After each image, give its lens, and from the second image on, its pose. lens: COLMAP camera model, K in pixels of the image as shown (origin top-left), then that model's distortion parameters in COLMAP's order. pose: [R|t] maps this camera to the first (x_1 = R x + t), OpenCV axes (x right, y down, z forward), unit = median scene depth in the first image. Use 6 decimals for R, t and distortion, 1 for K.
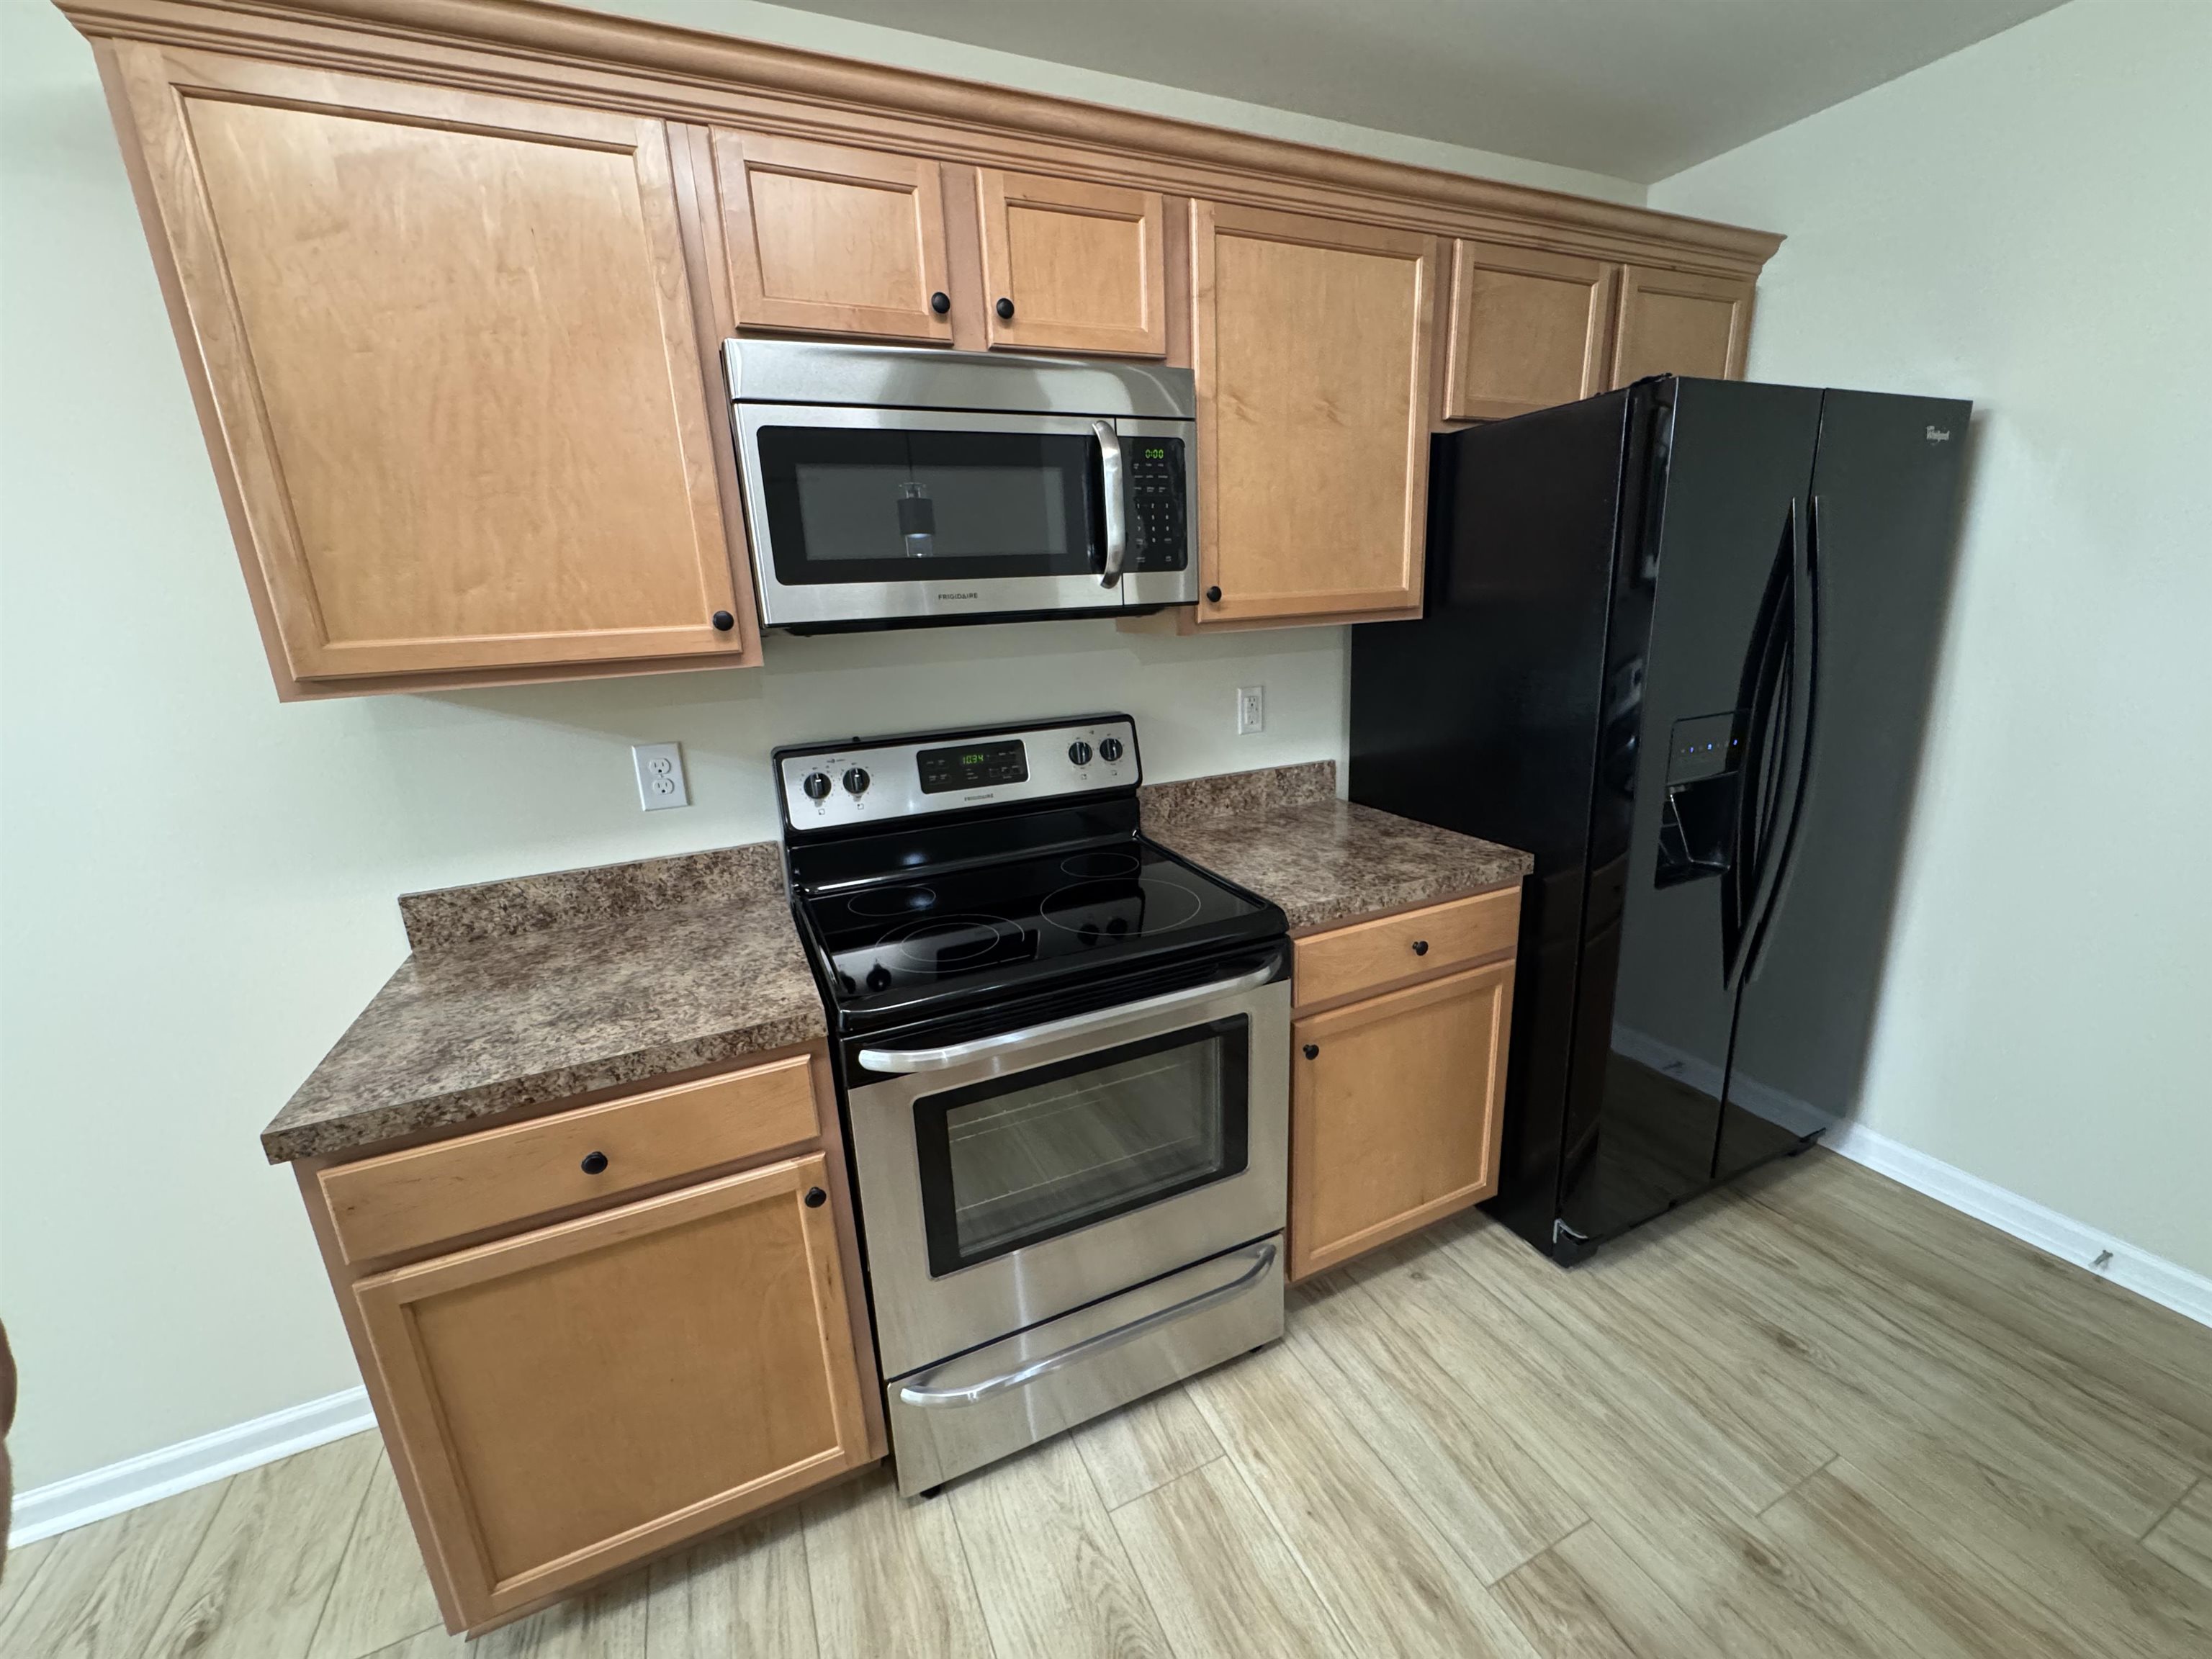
lens RADIAL K [[882.6, 0, 1106.0], [0, 882.6, 829.5], [0, 0, 1]] dist [-0.000611, 0.000190]
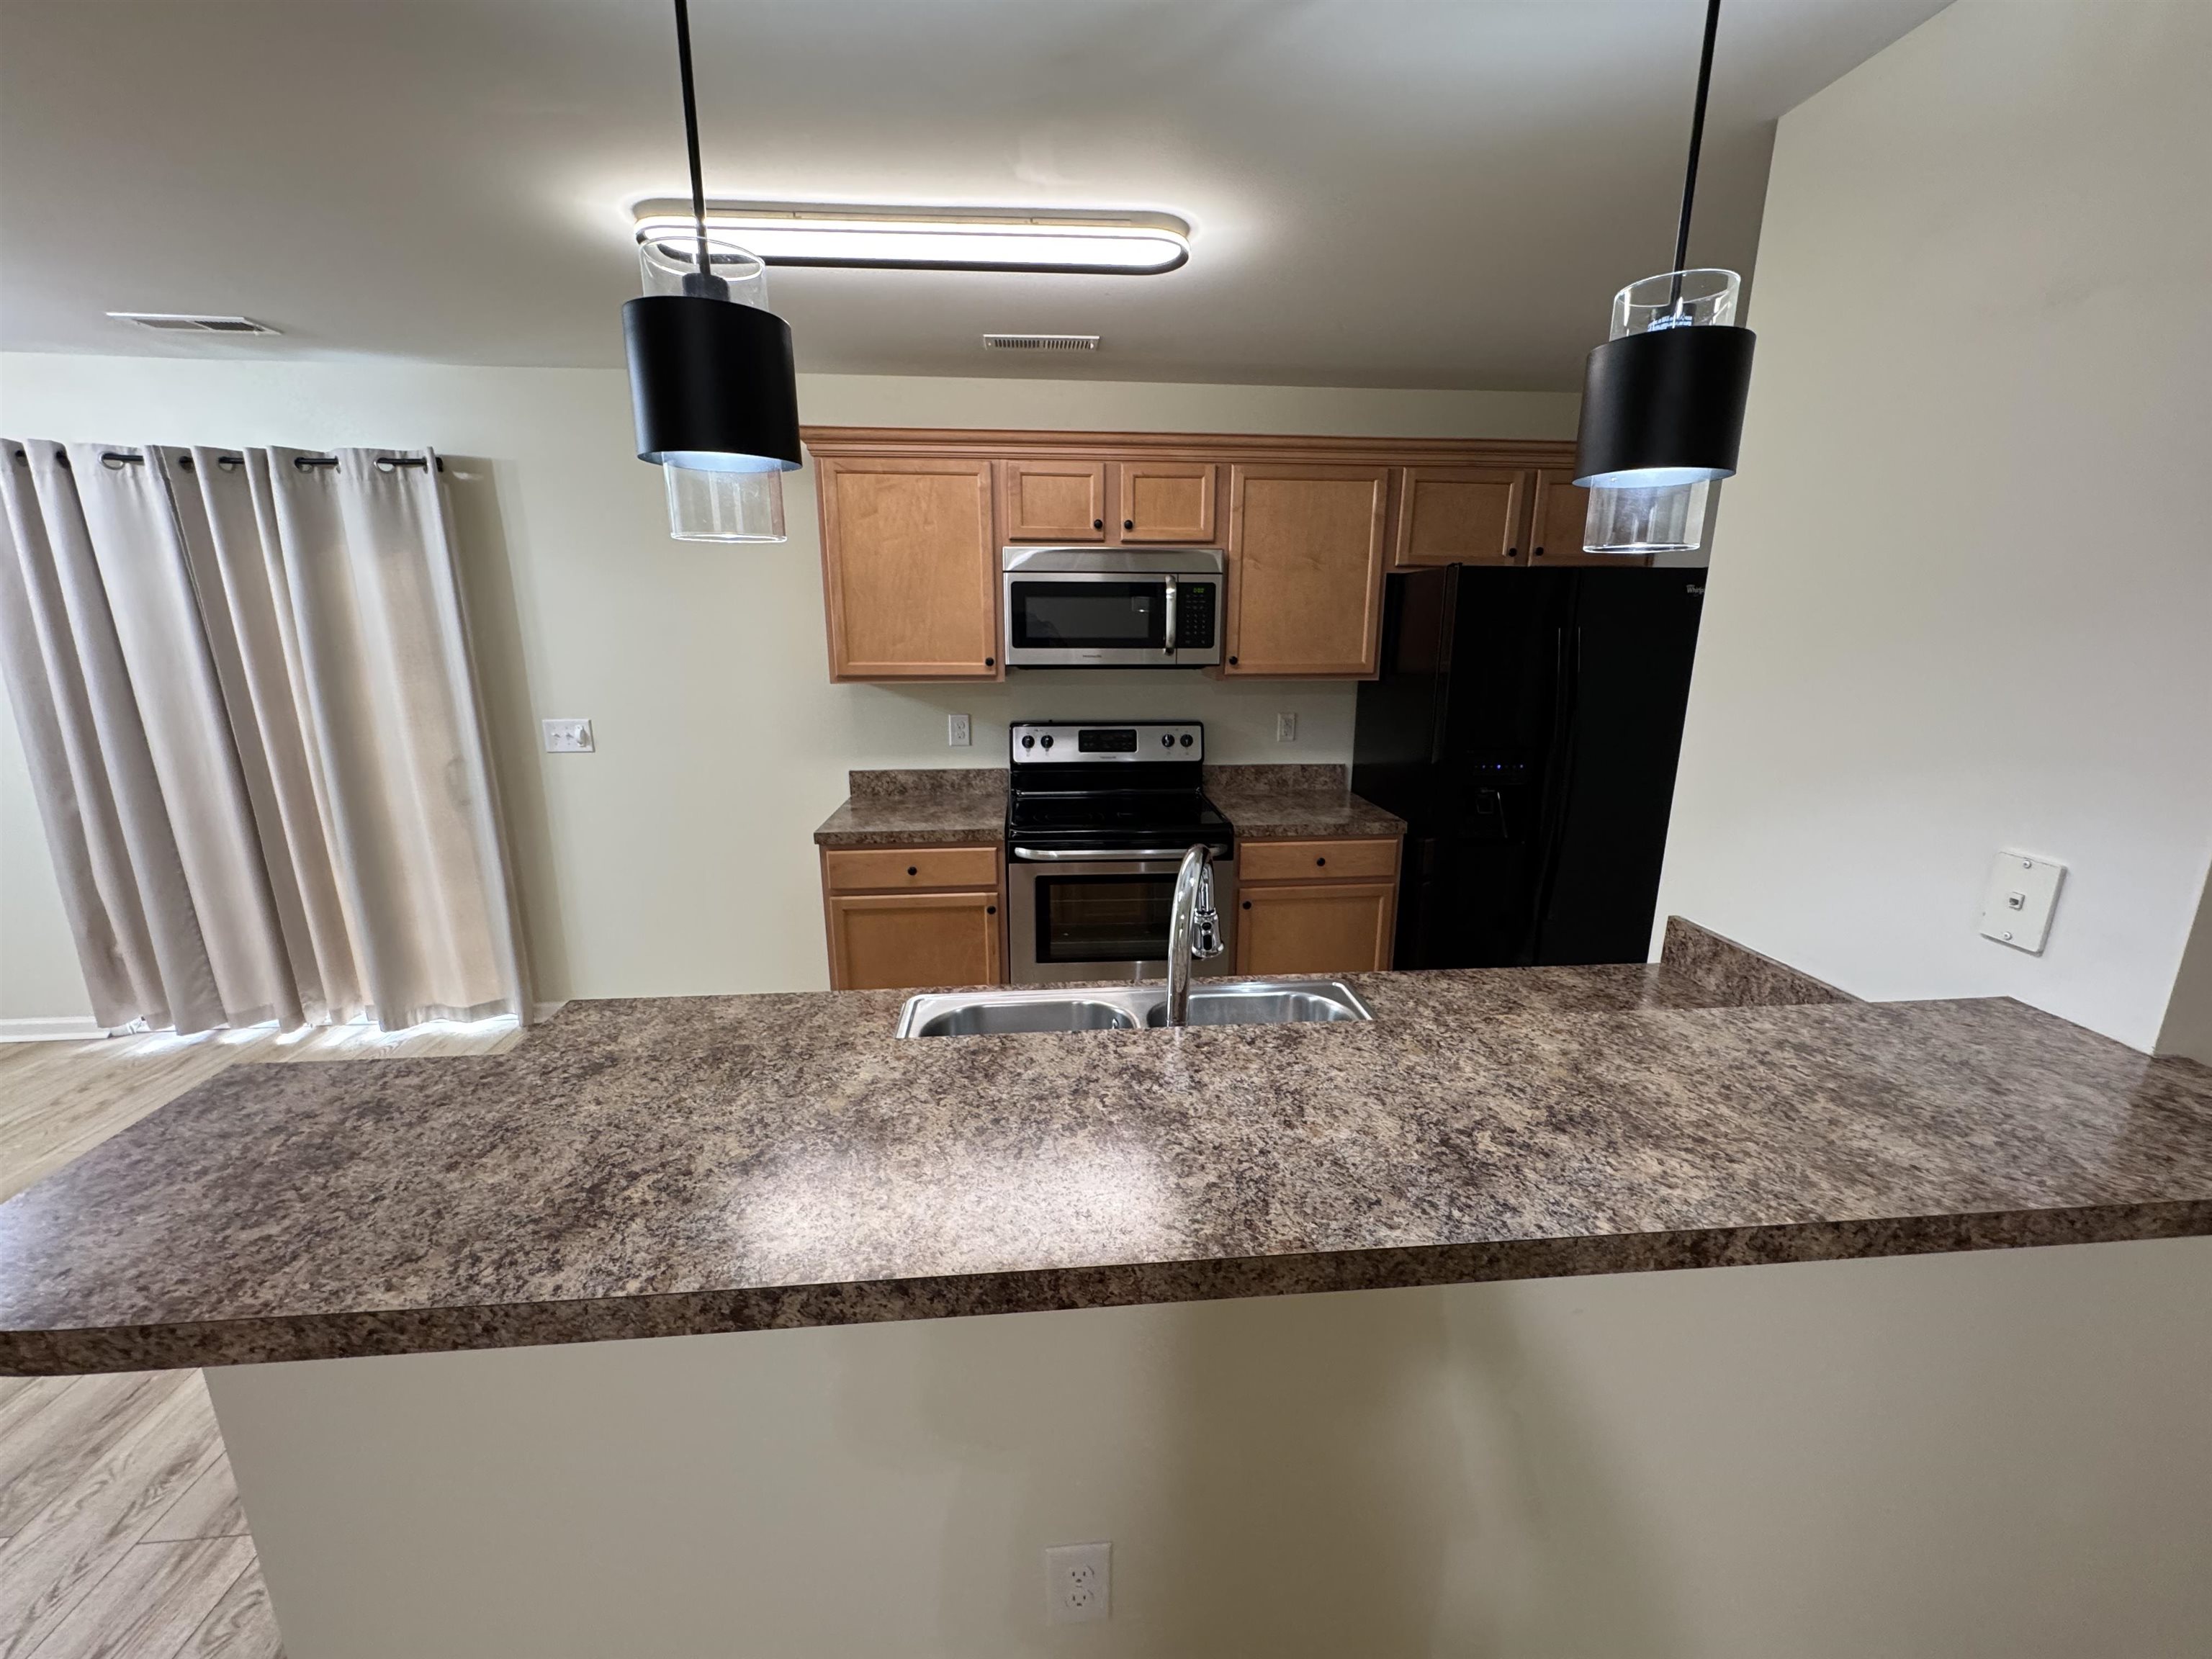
lens RADIAL K [[882.6, 0, 1106.0], [0, 882.6, 829.5], [0, 0, 1]] dist [-0.000611, 0.000190]
pose [[0.940745, 0.124419, -0.315467, 0.544185], [-0.130203, 0.991484, 0.002764, 0.130382], [0.313124, 0.038475, 0.948933, -0.922703]]
